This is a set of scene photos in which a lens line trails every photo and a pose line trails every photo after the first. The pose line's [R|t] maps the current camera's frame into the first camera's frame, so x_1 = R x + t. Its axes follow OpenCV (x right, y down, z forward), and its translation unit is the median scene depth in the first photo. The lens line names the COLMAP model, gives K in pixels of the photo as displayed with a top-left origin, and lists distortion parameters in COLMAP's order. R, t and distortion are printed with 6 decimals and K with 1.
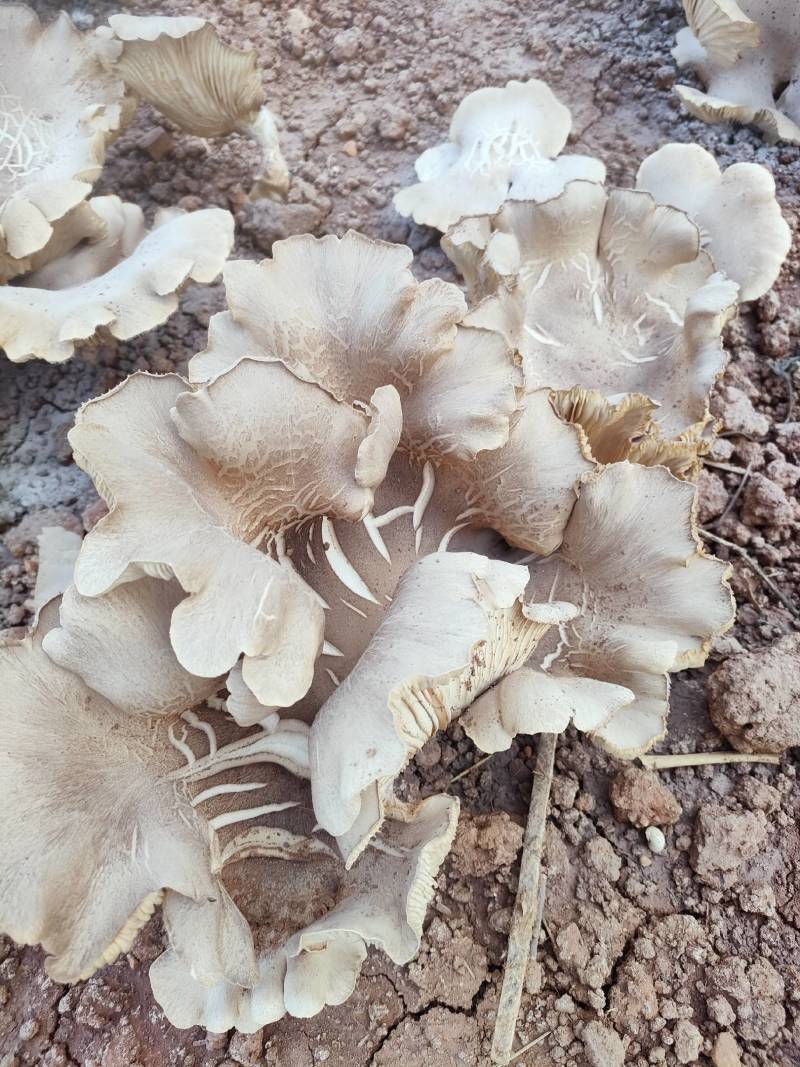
lens RADIAL K [[766.9, 0, 400.0], [0, 766.9, 533.5], [0, 0, 1]] dist [0.023697, -0.053384]
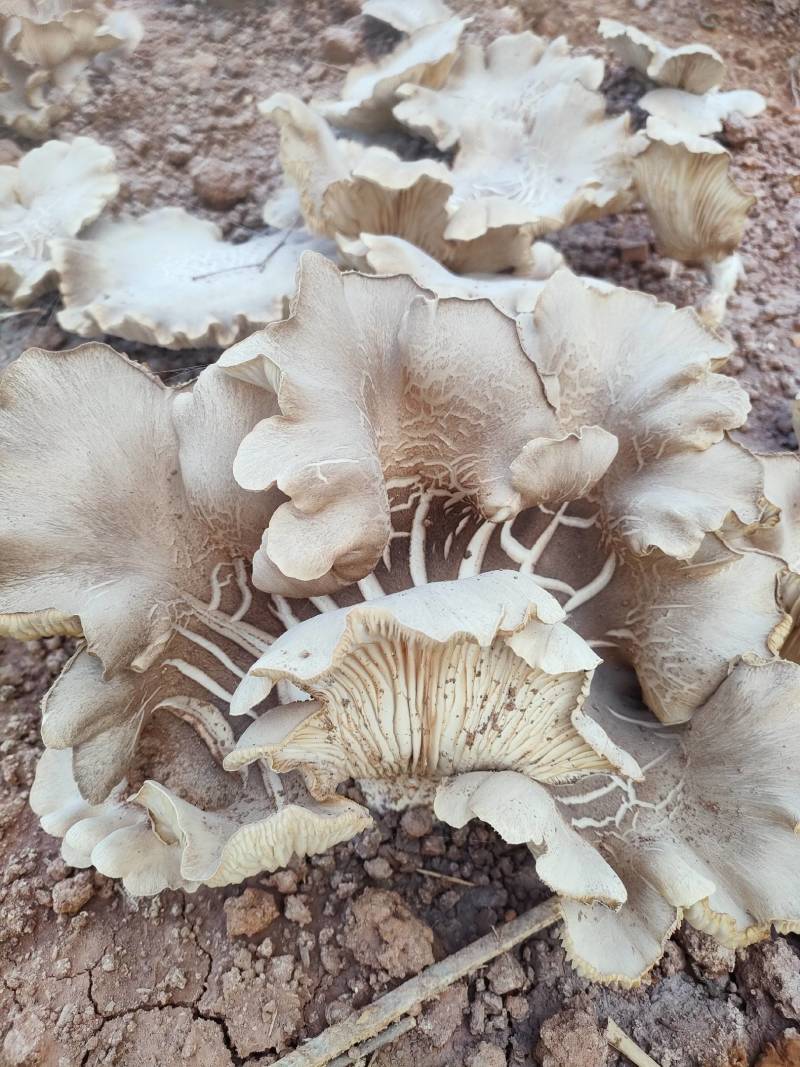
lens RADIAL K [[776.4, 0, 400.0], [0, 776.4, 533.5], [0, 0, 1]] dist [0.000031, -0.002332]
pose [[0.715217, 0.566100, -0.409872, 0.230090], [-0.636430, 0.769888, -0.047215, 0.097808], [0.288827, 0.294624, 0.910920, 0.096092]]
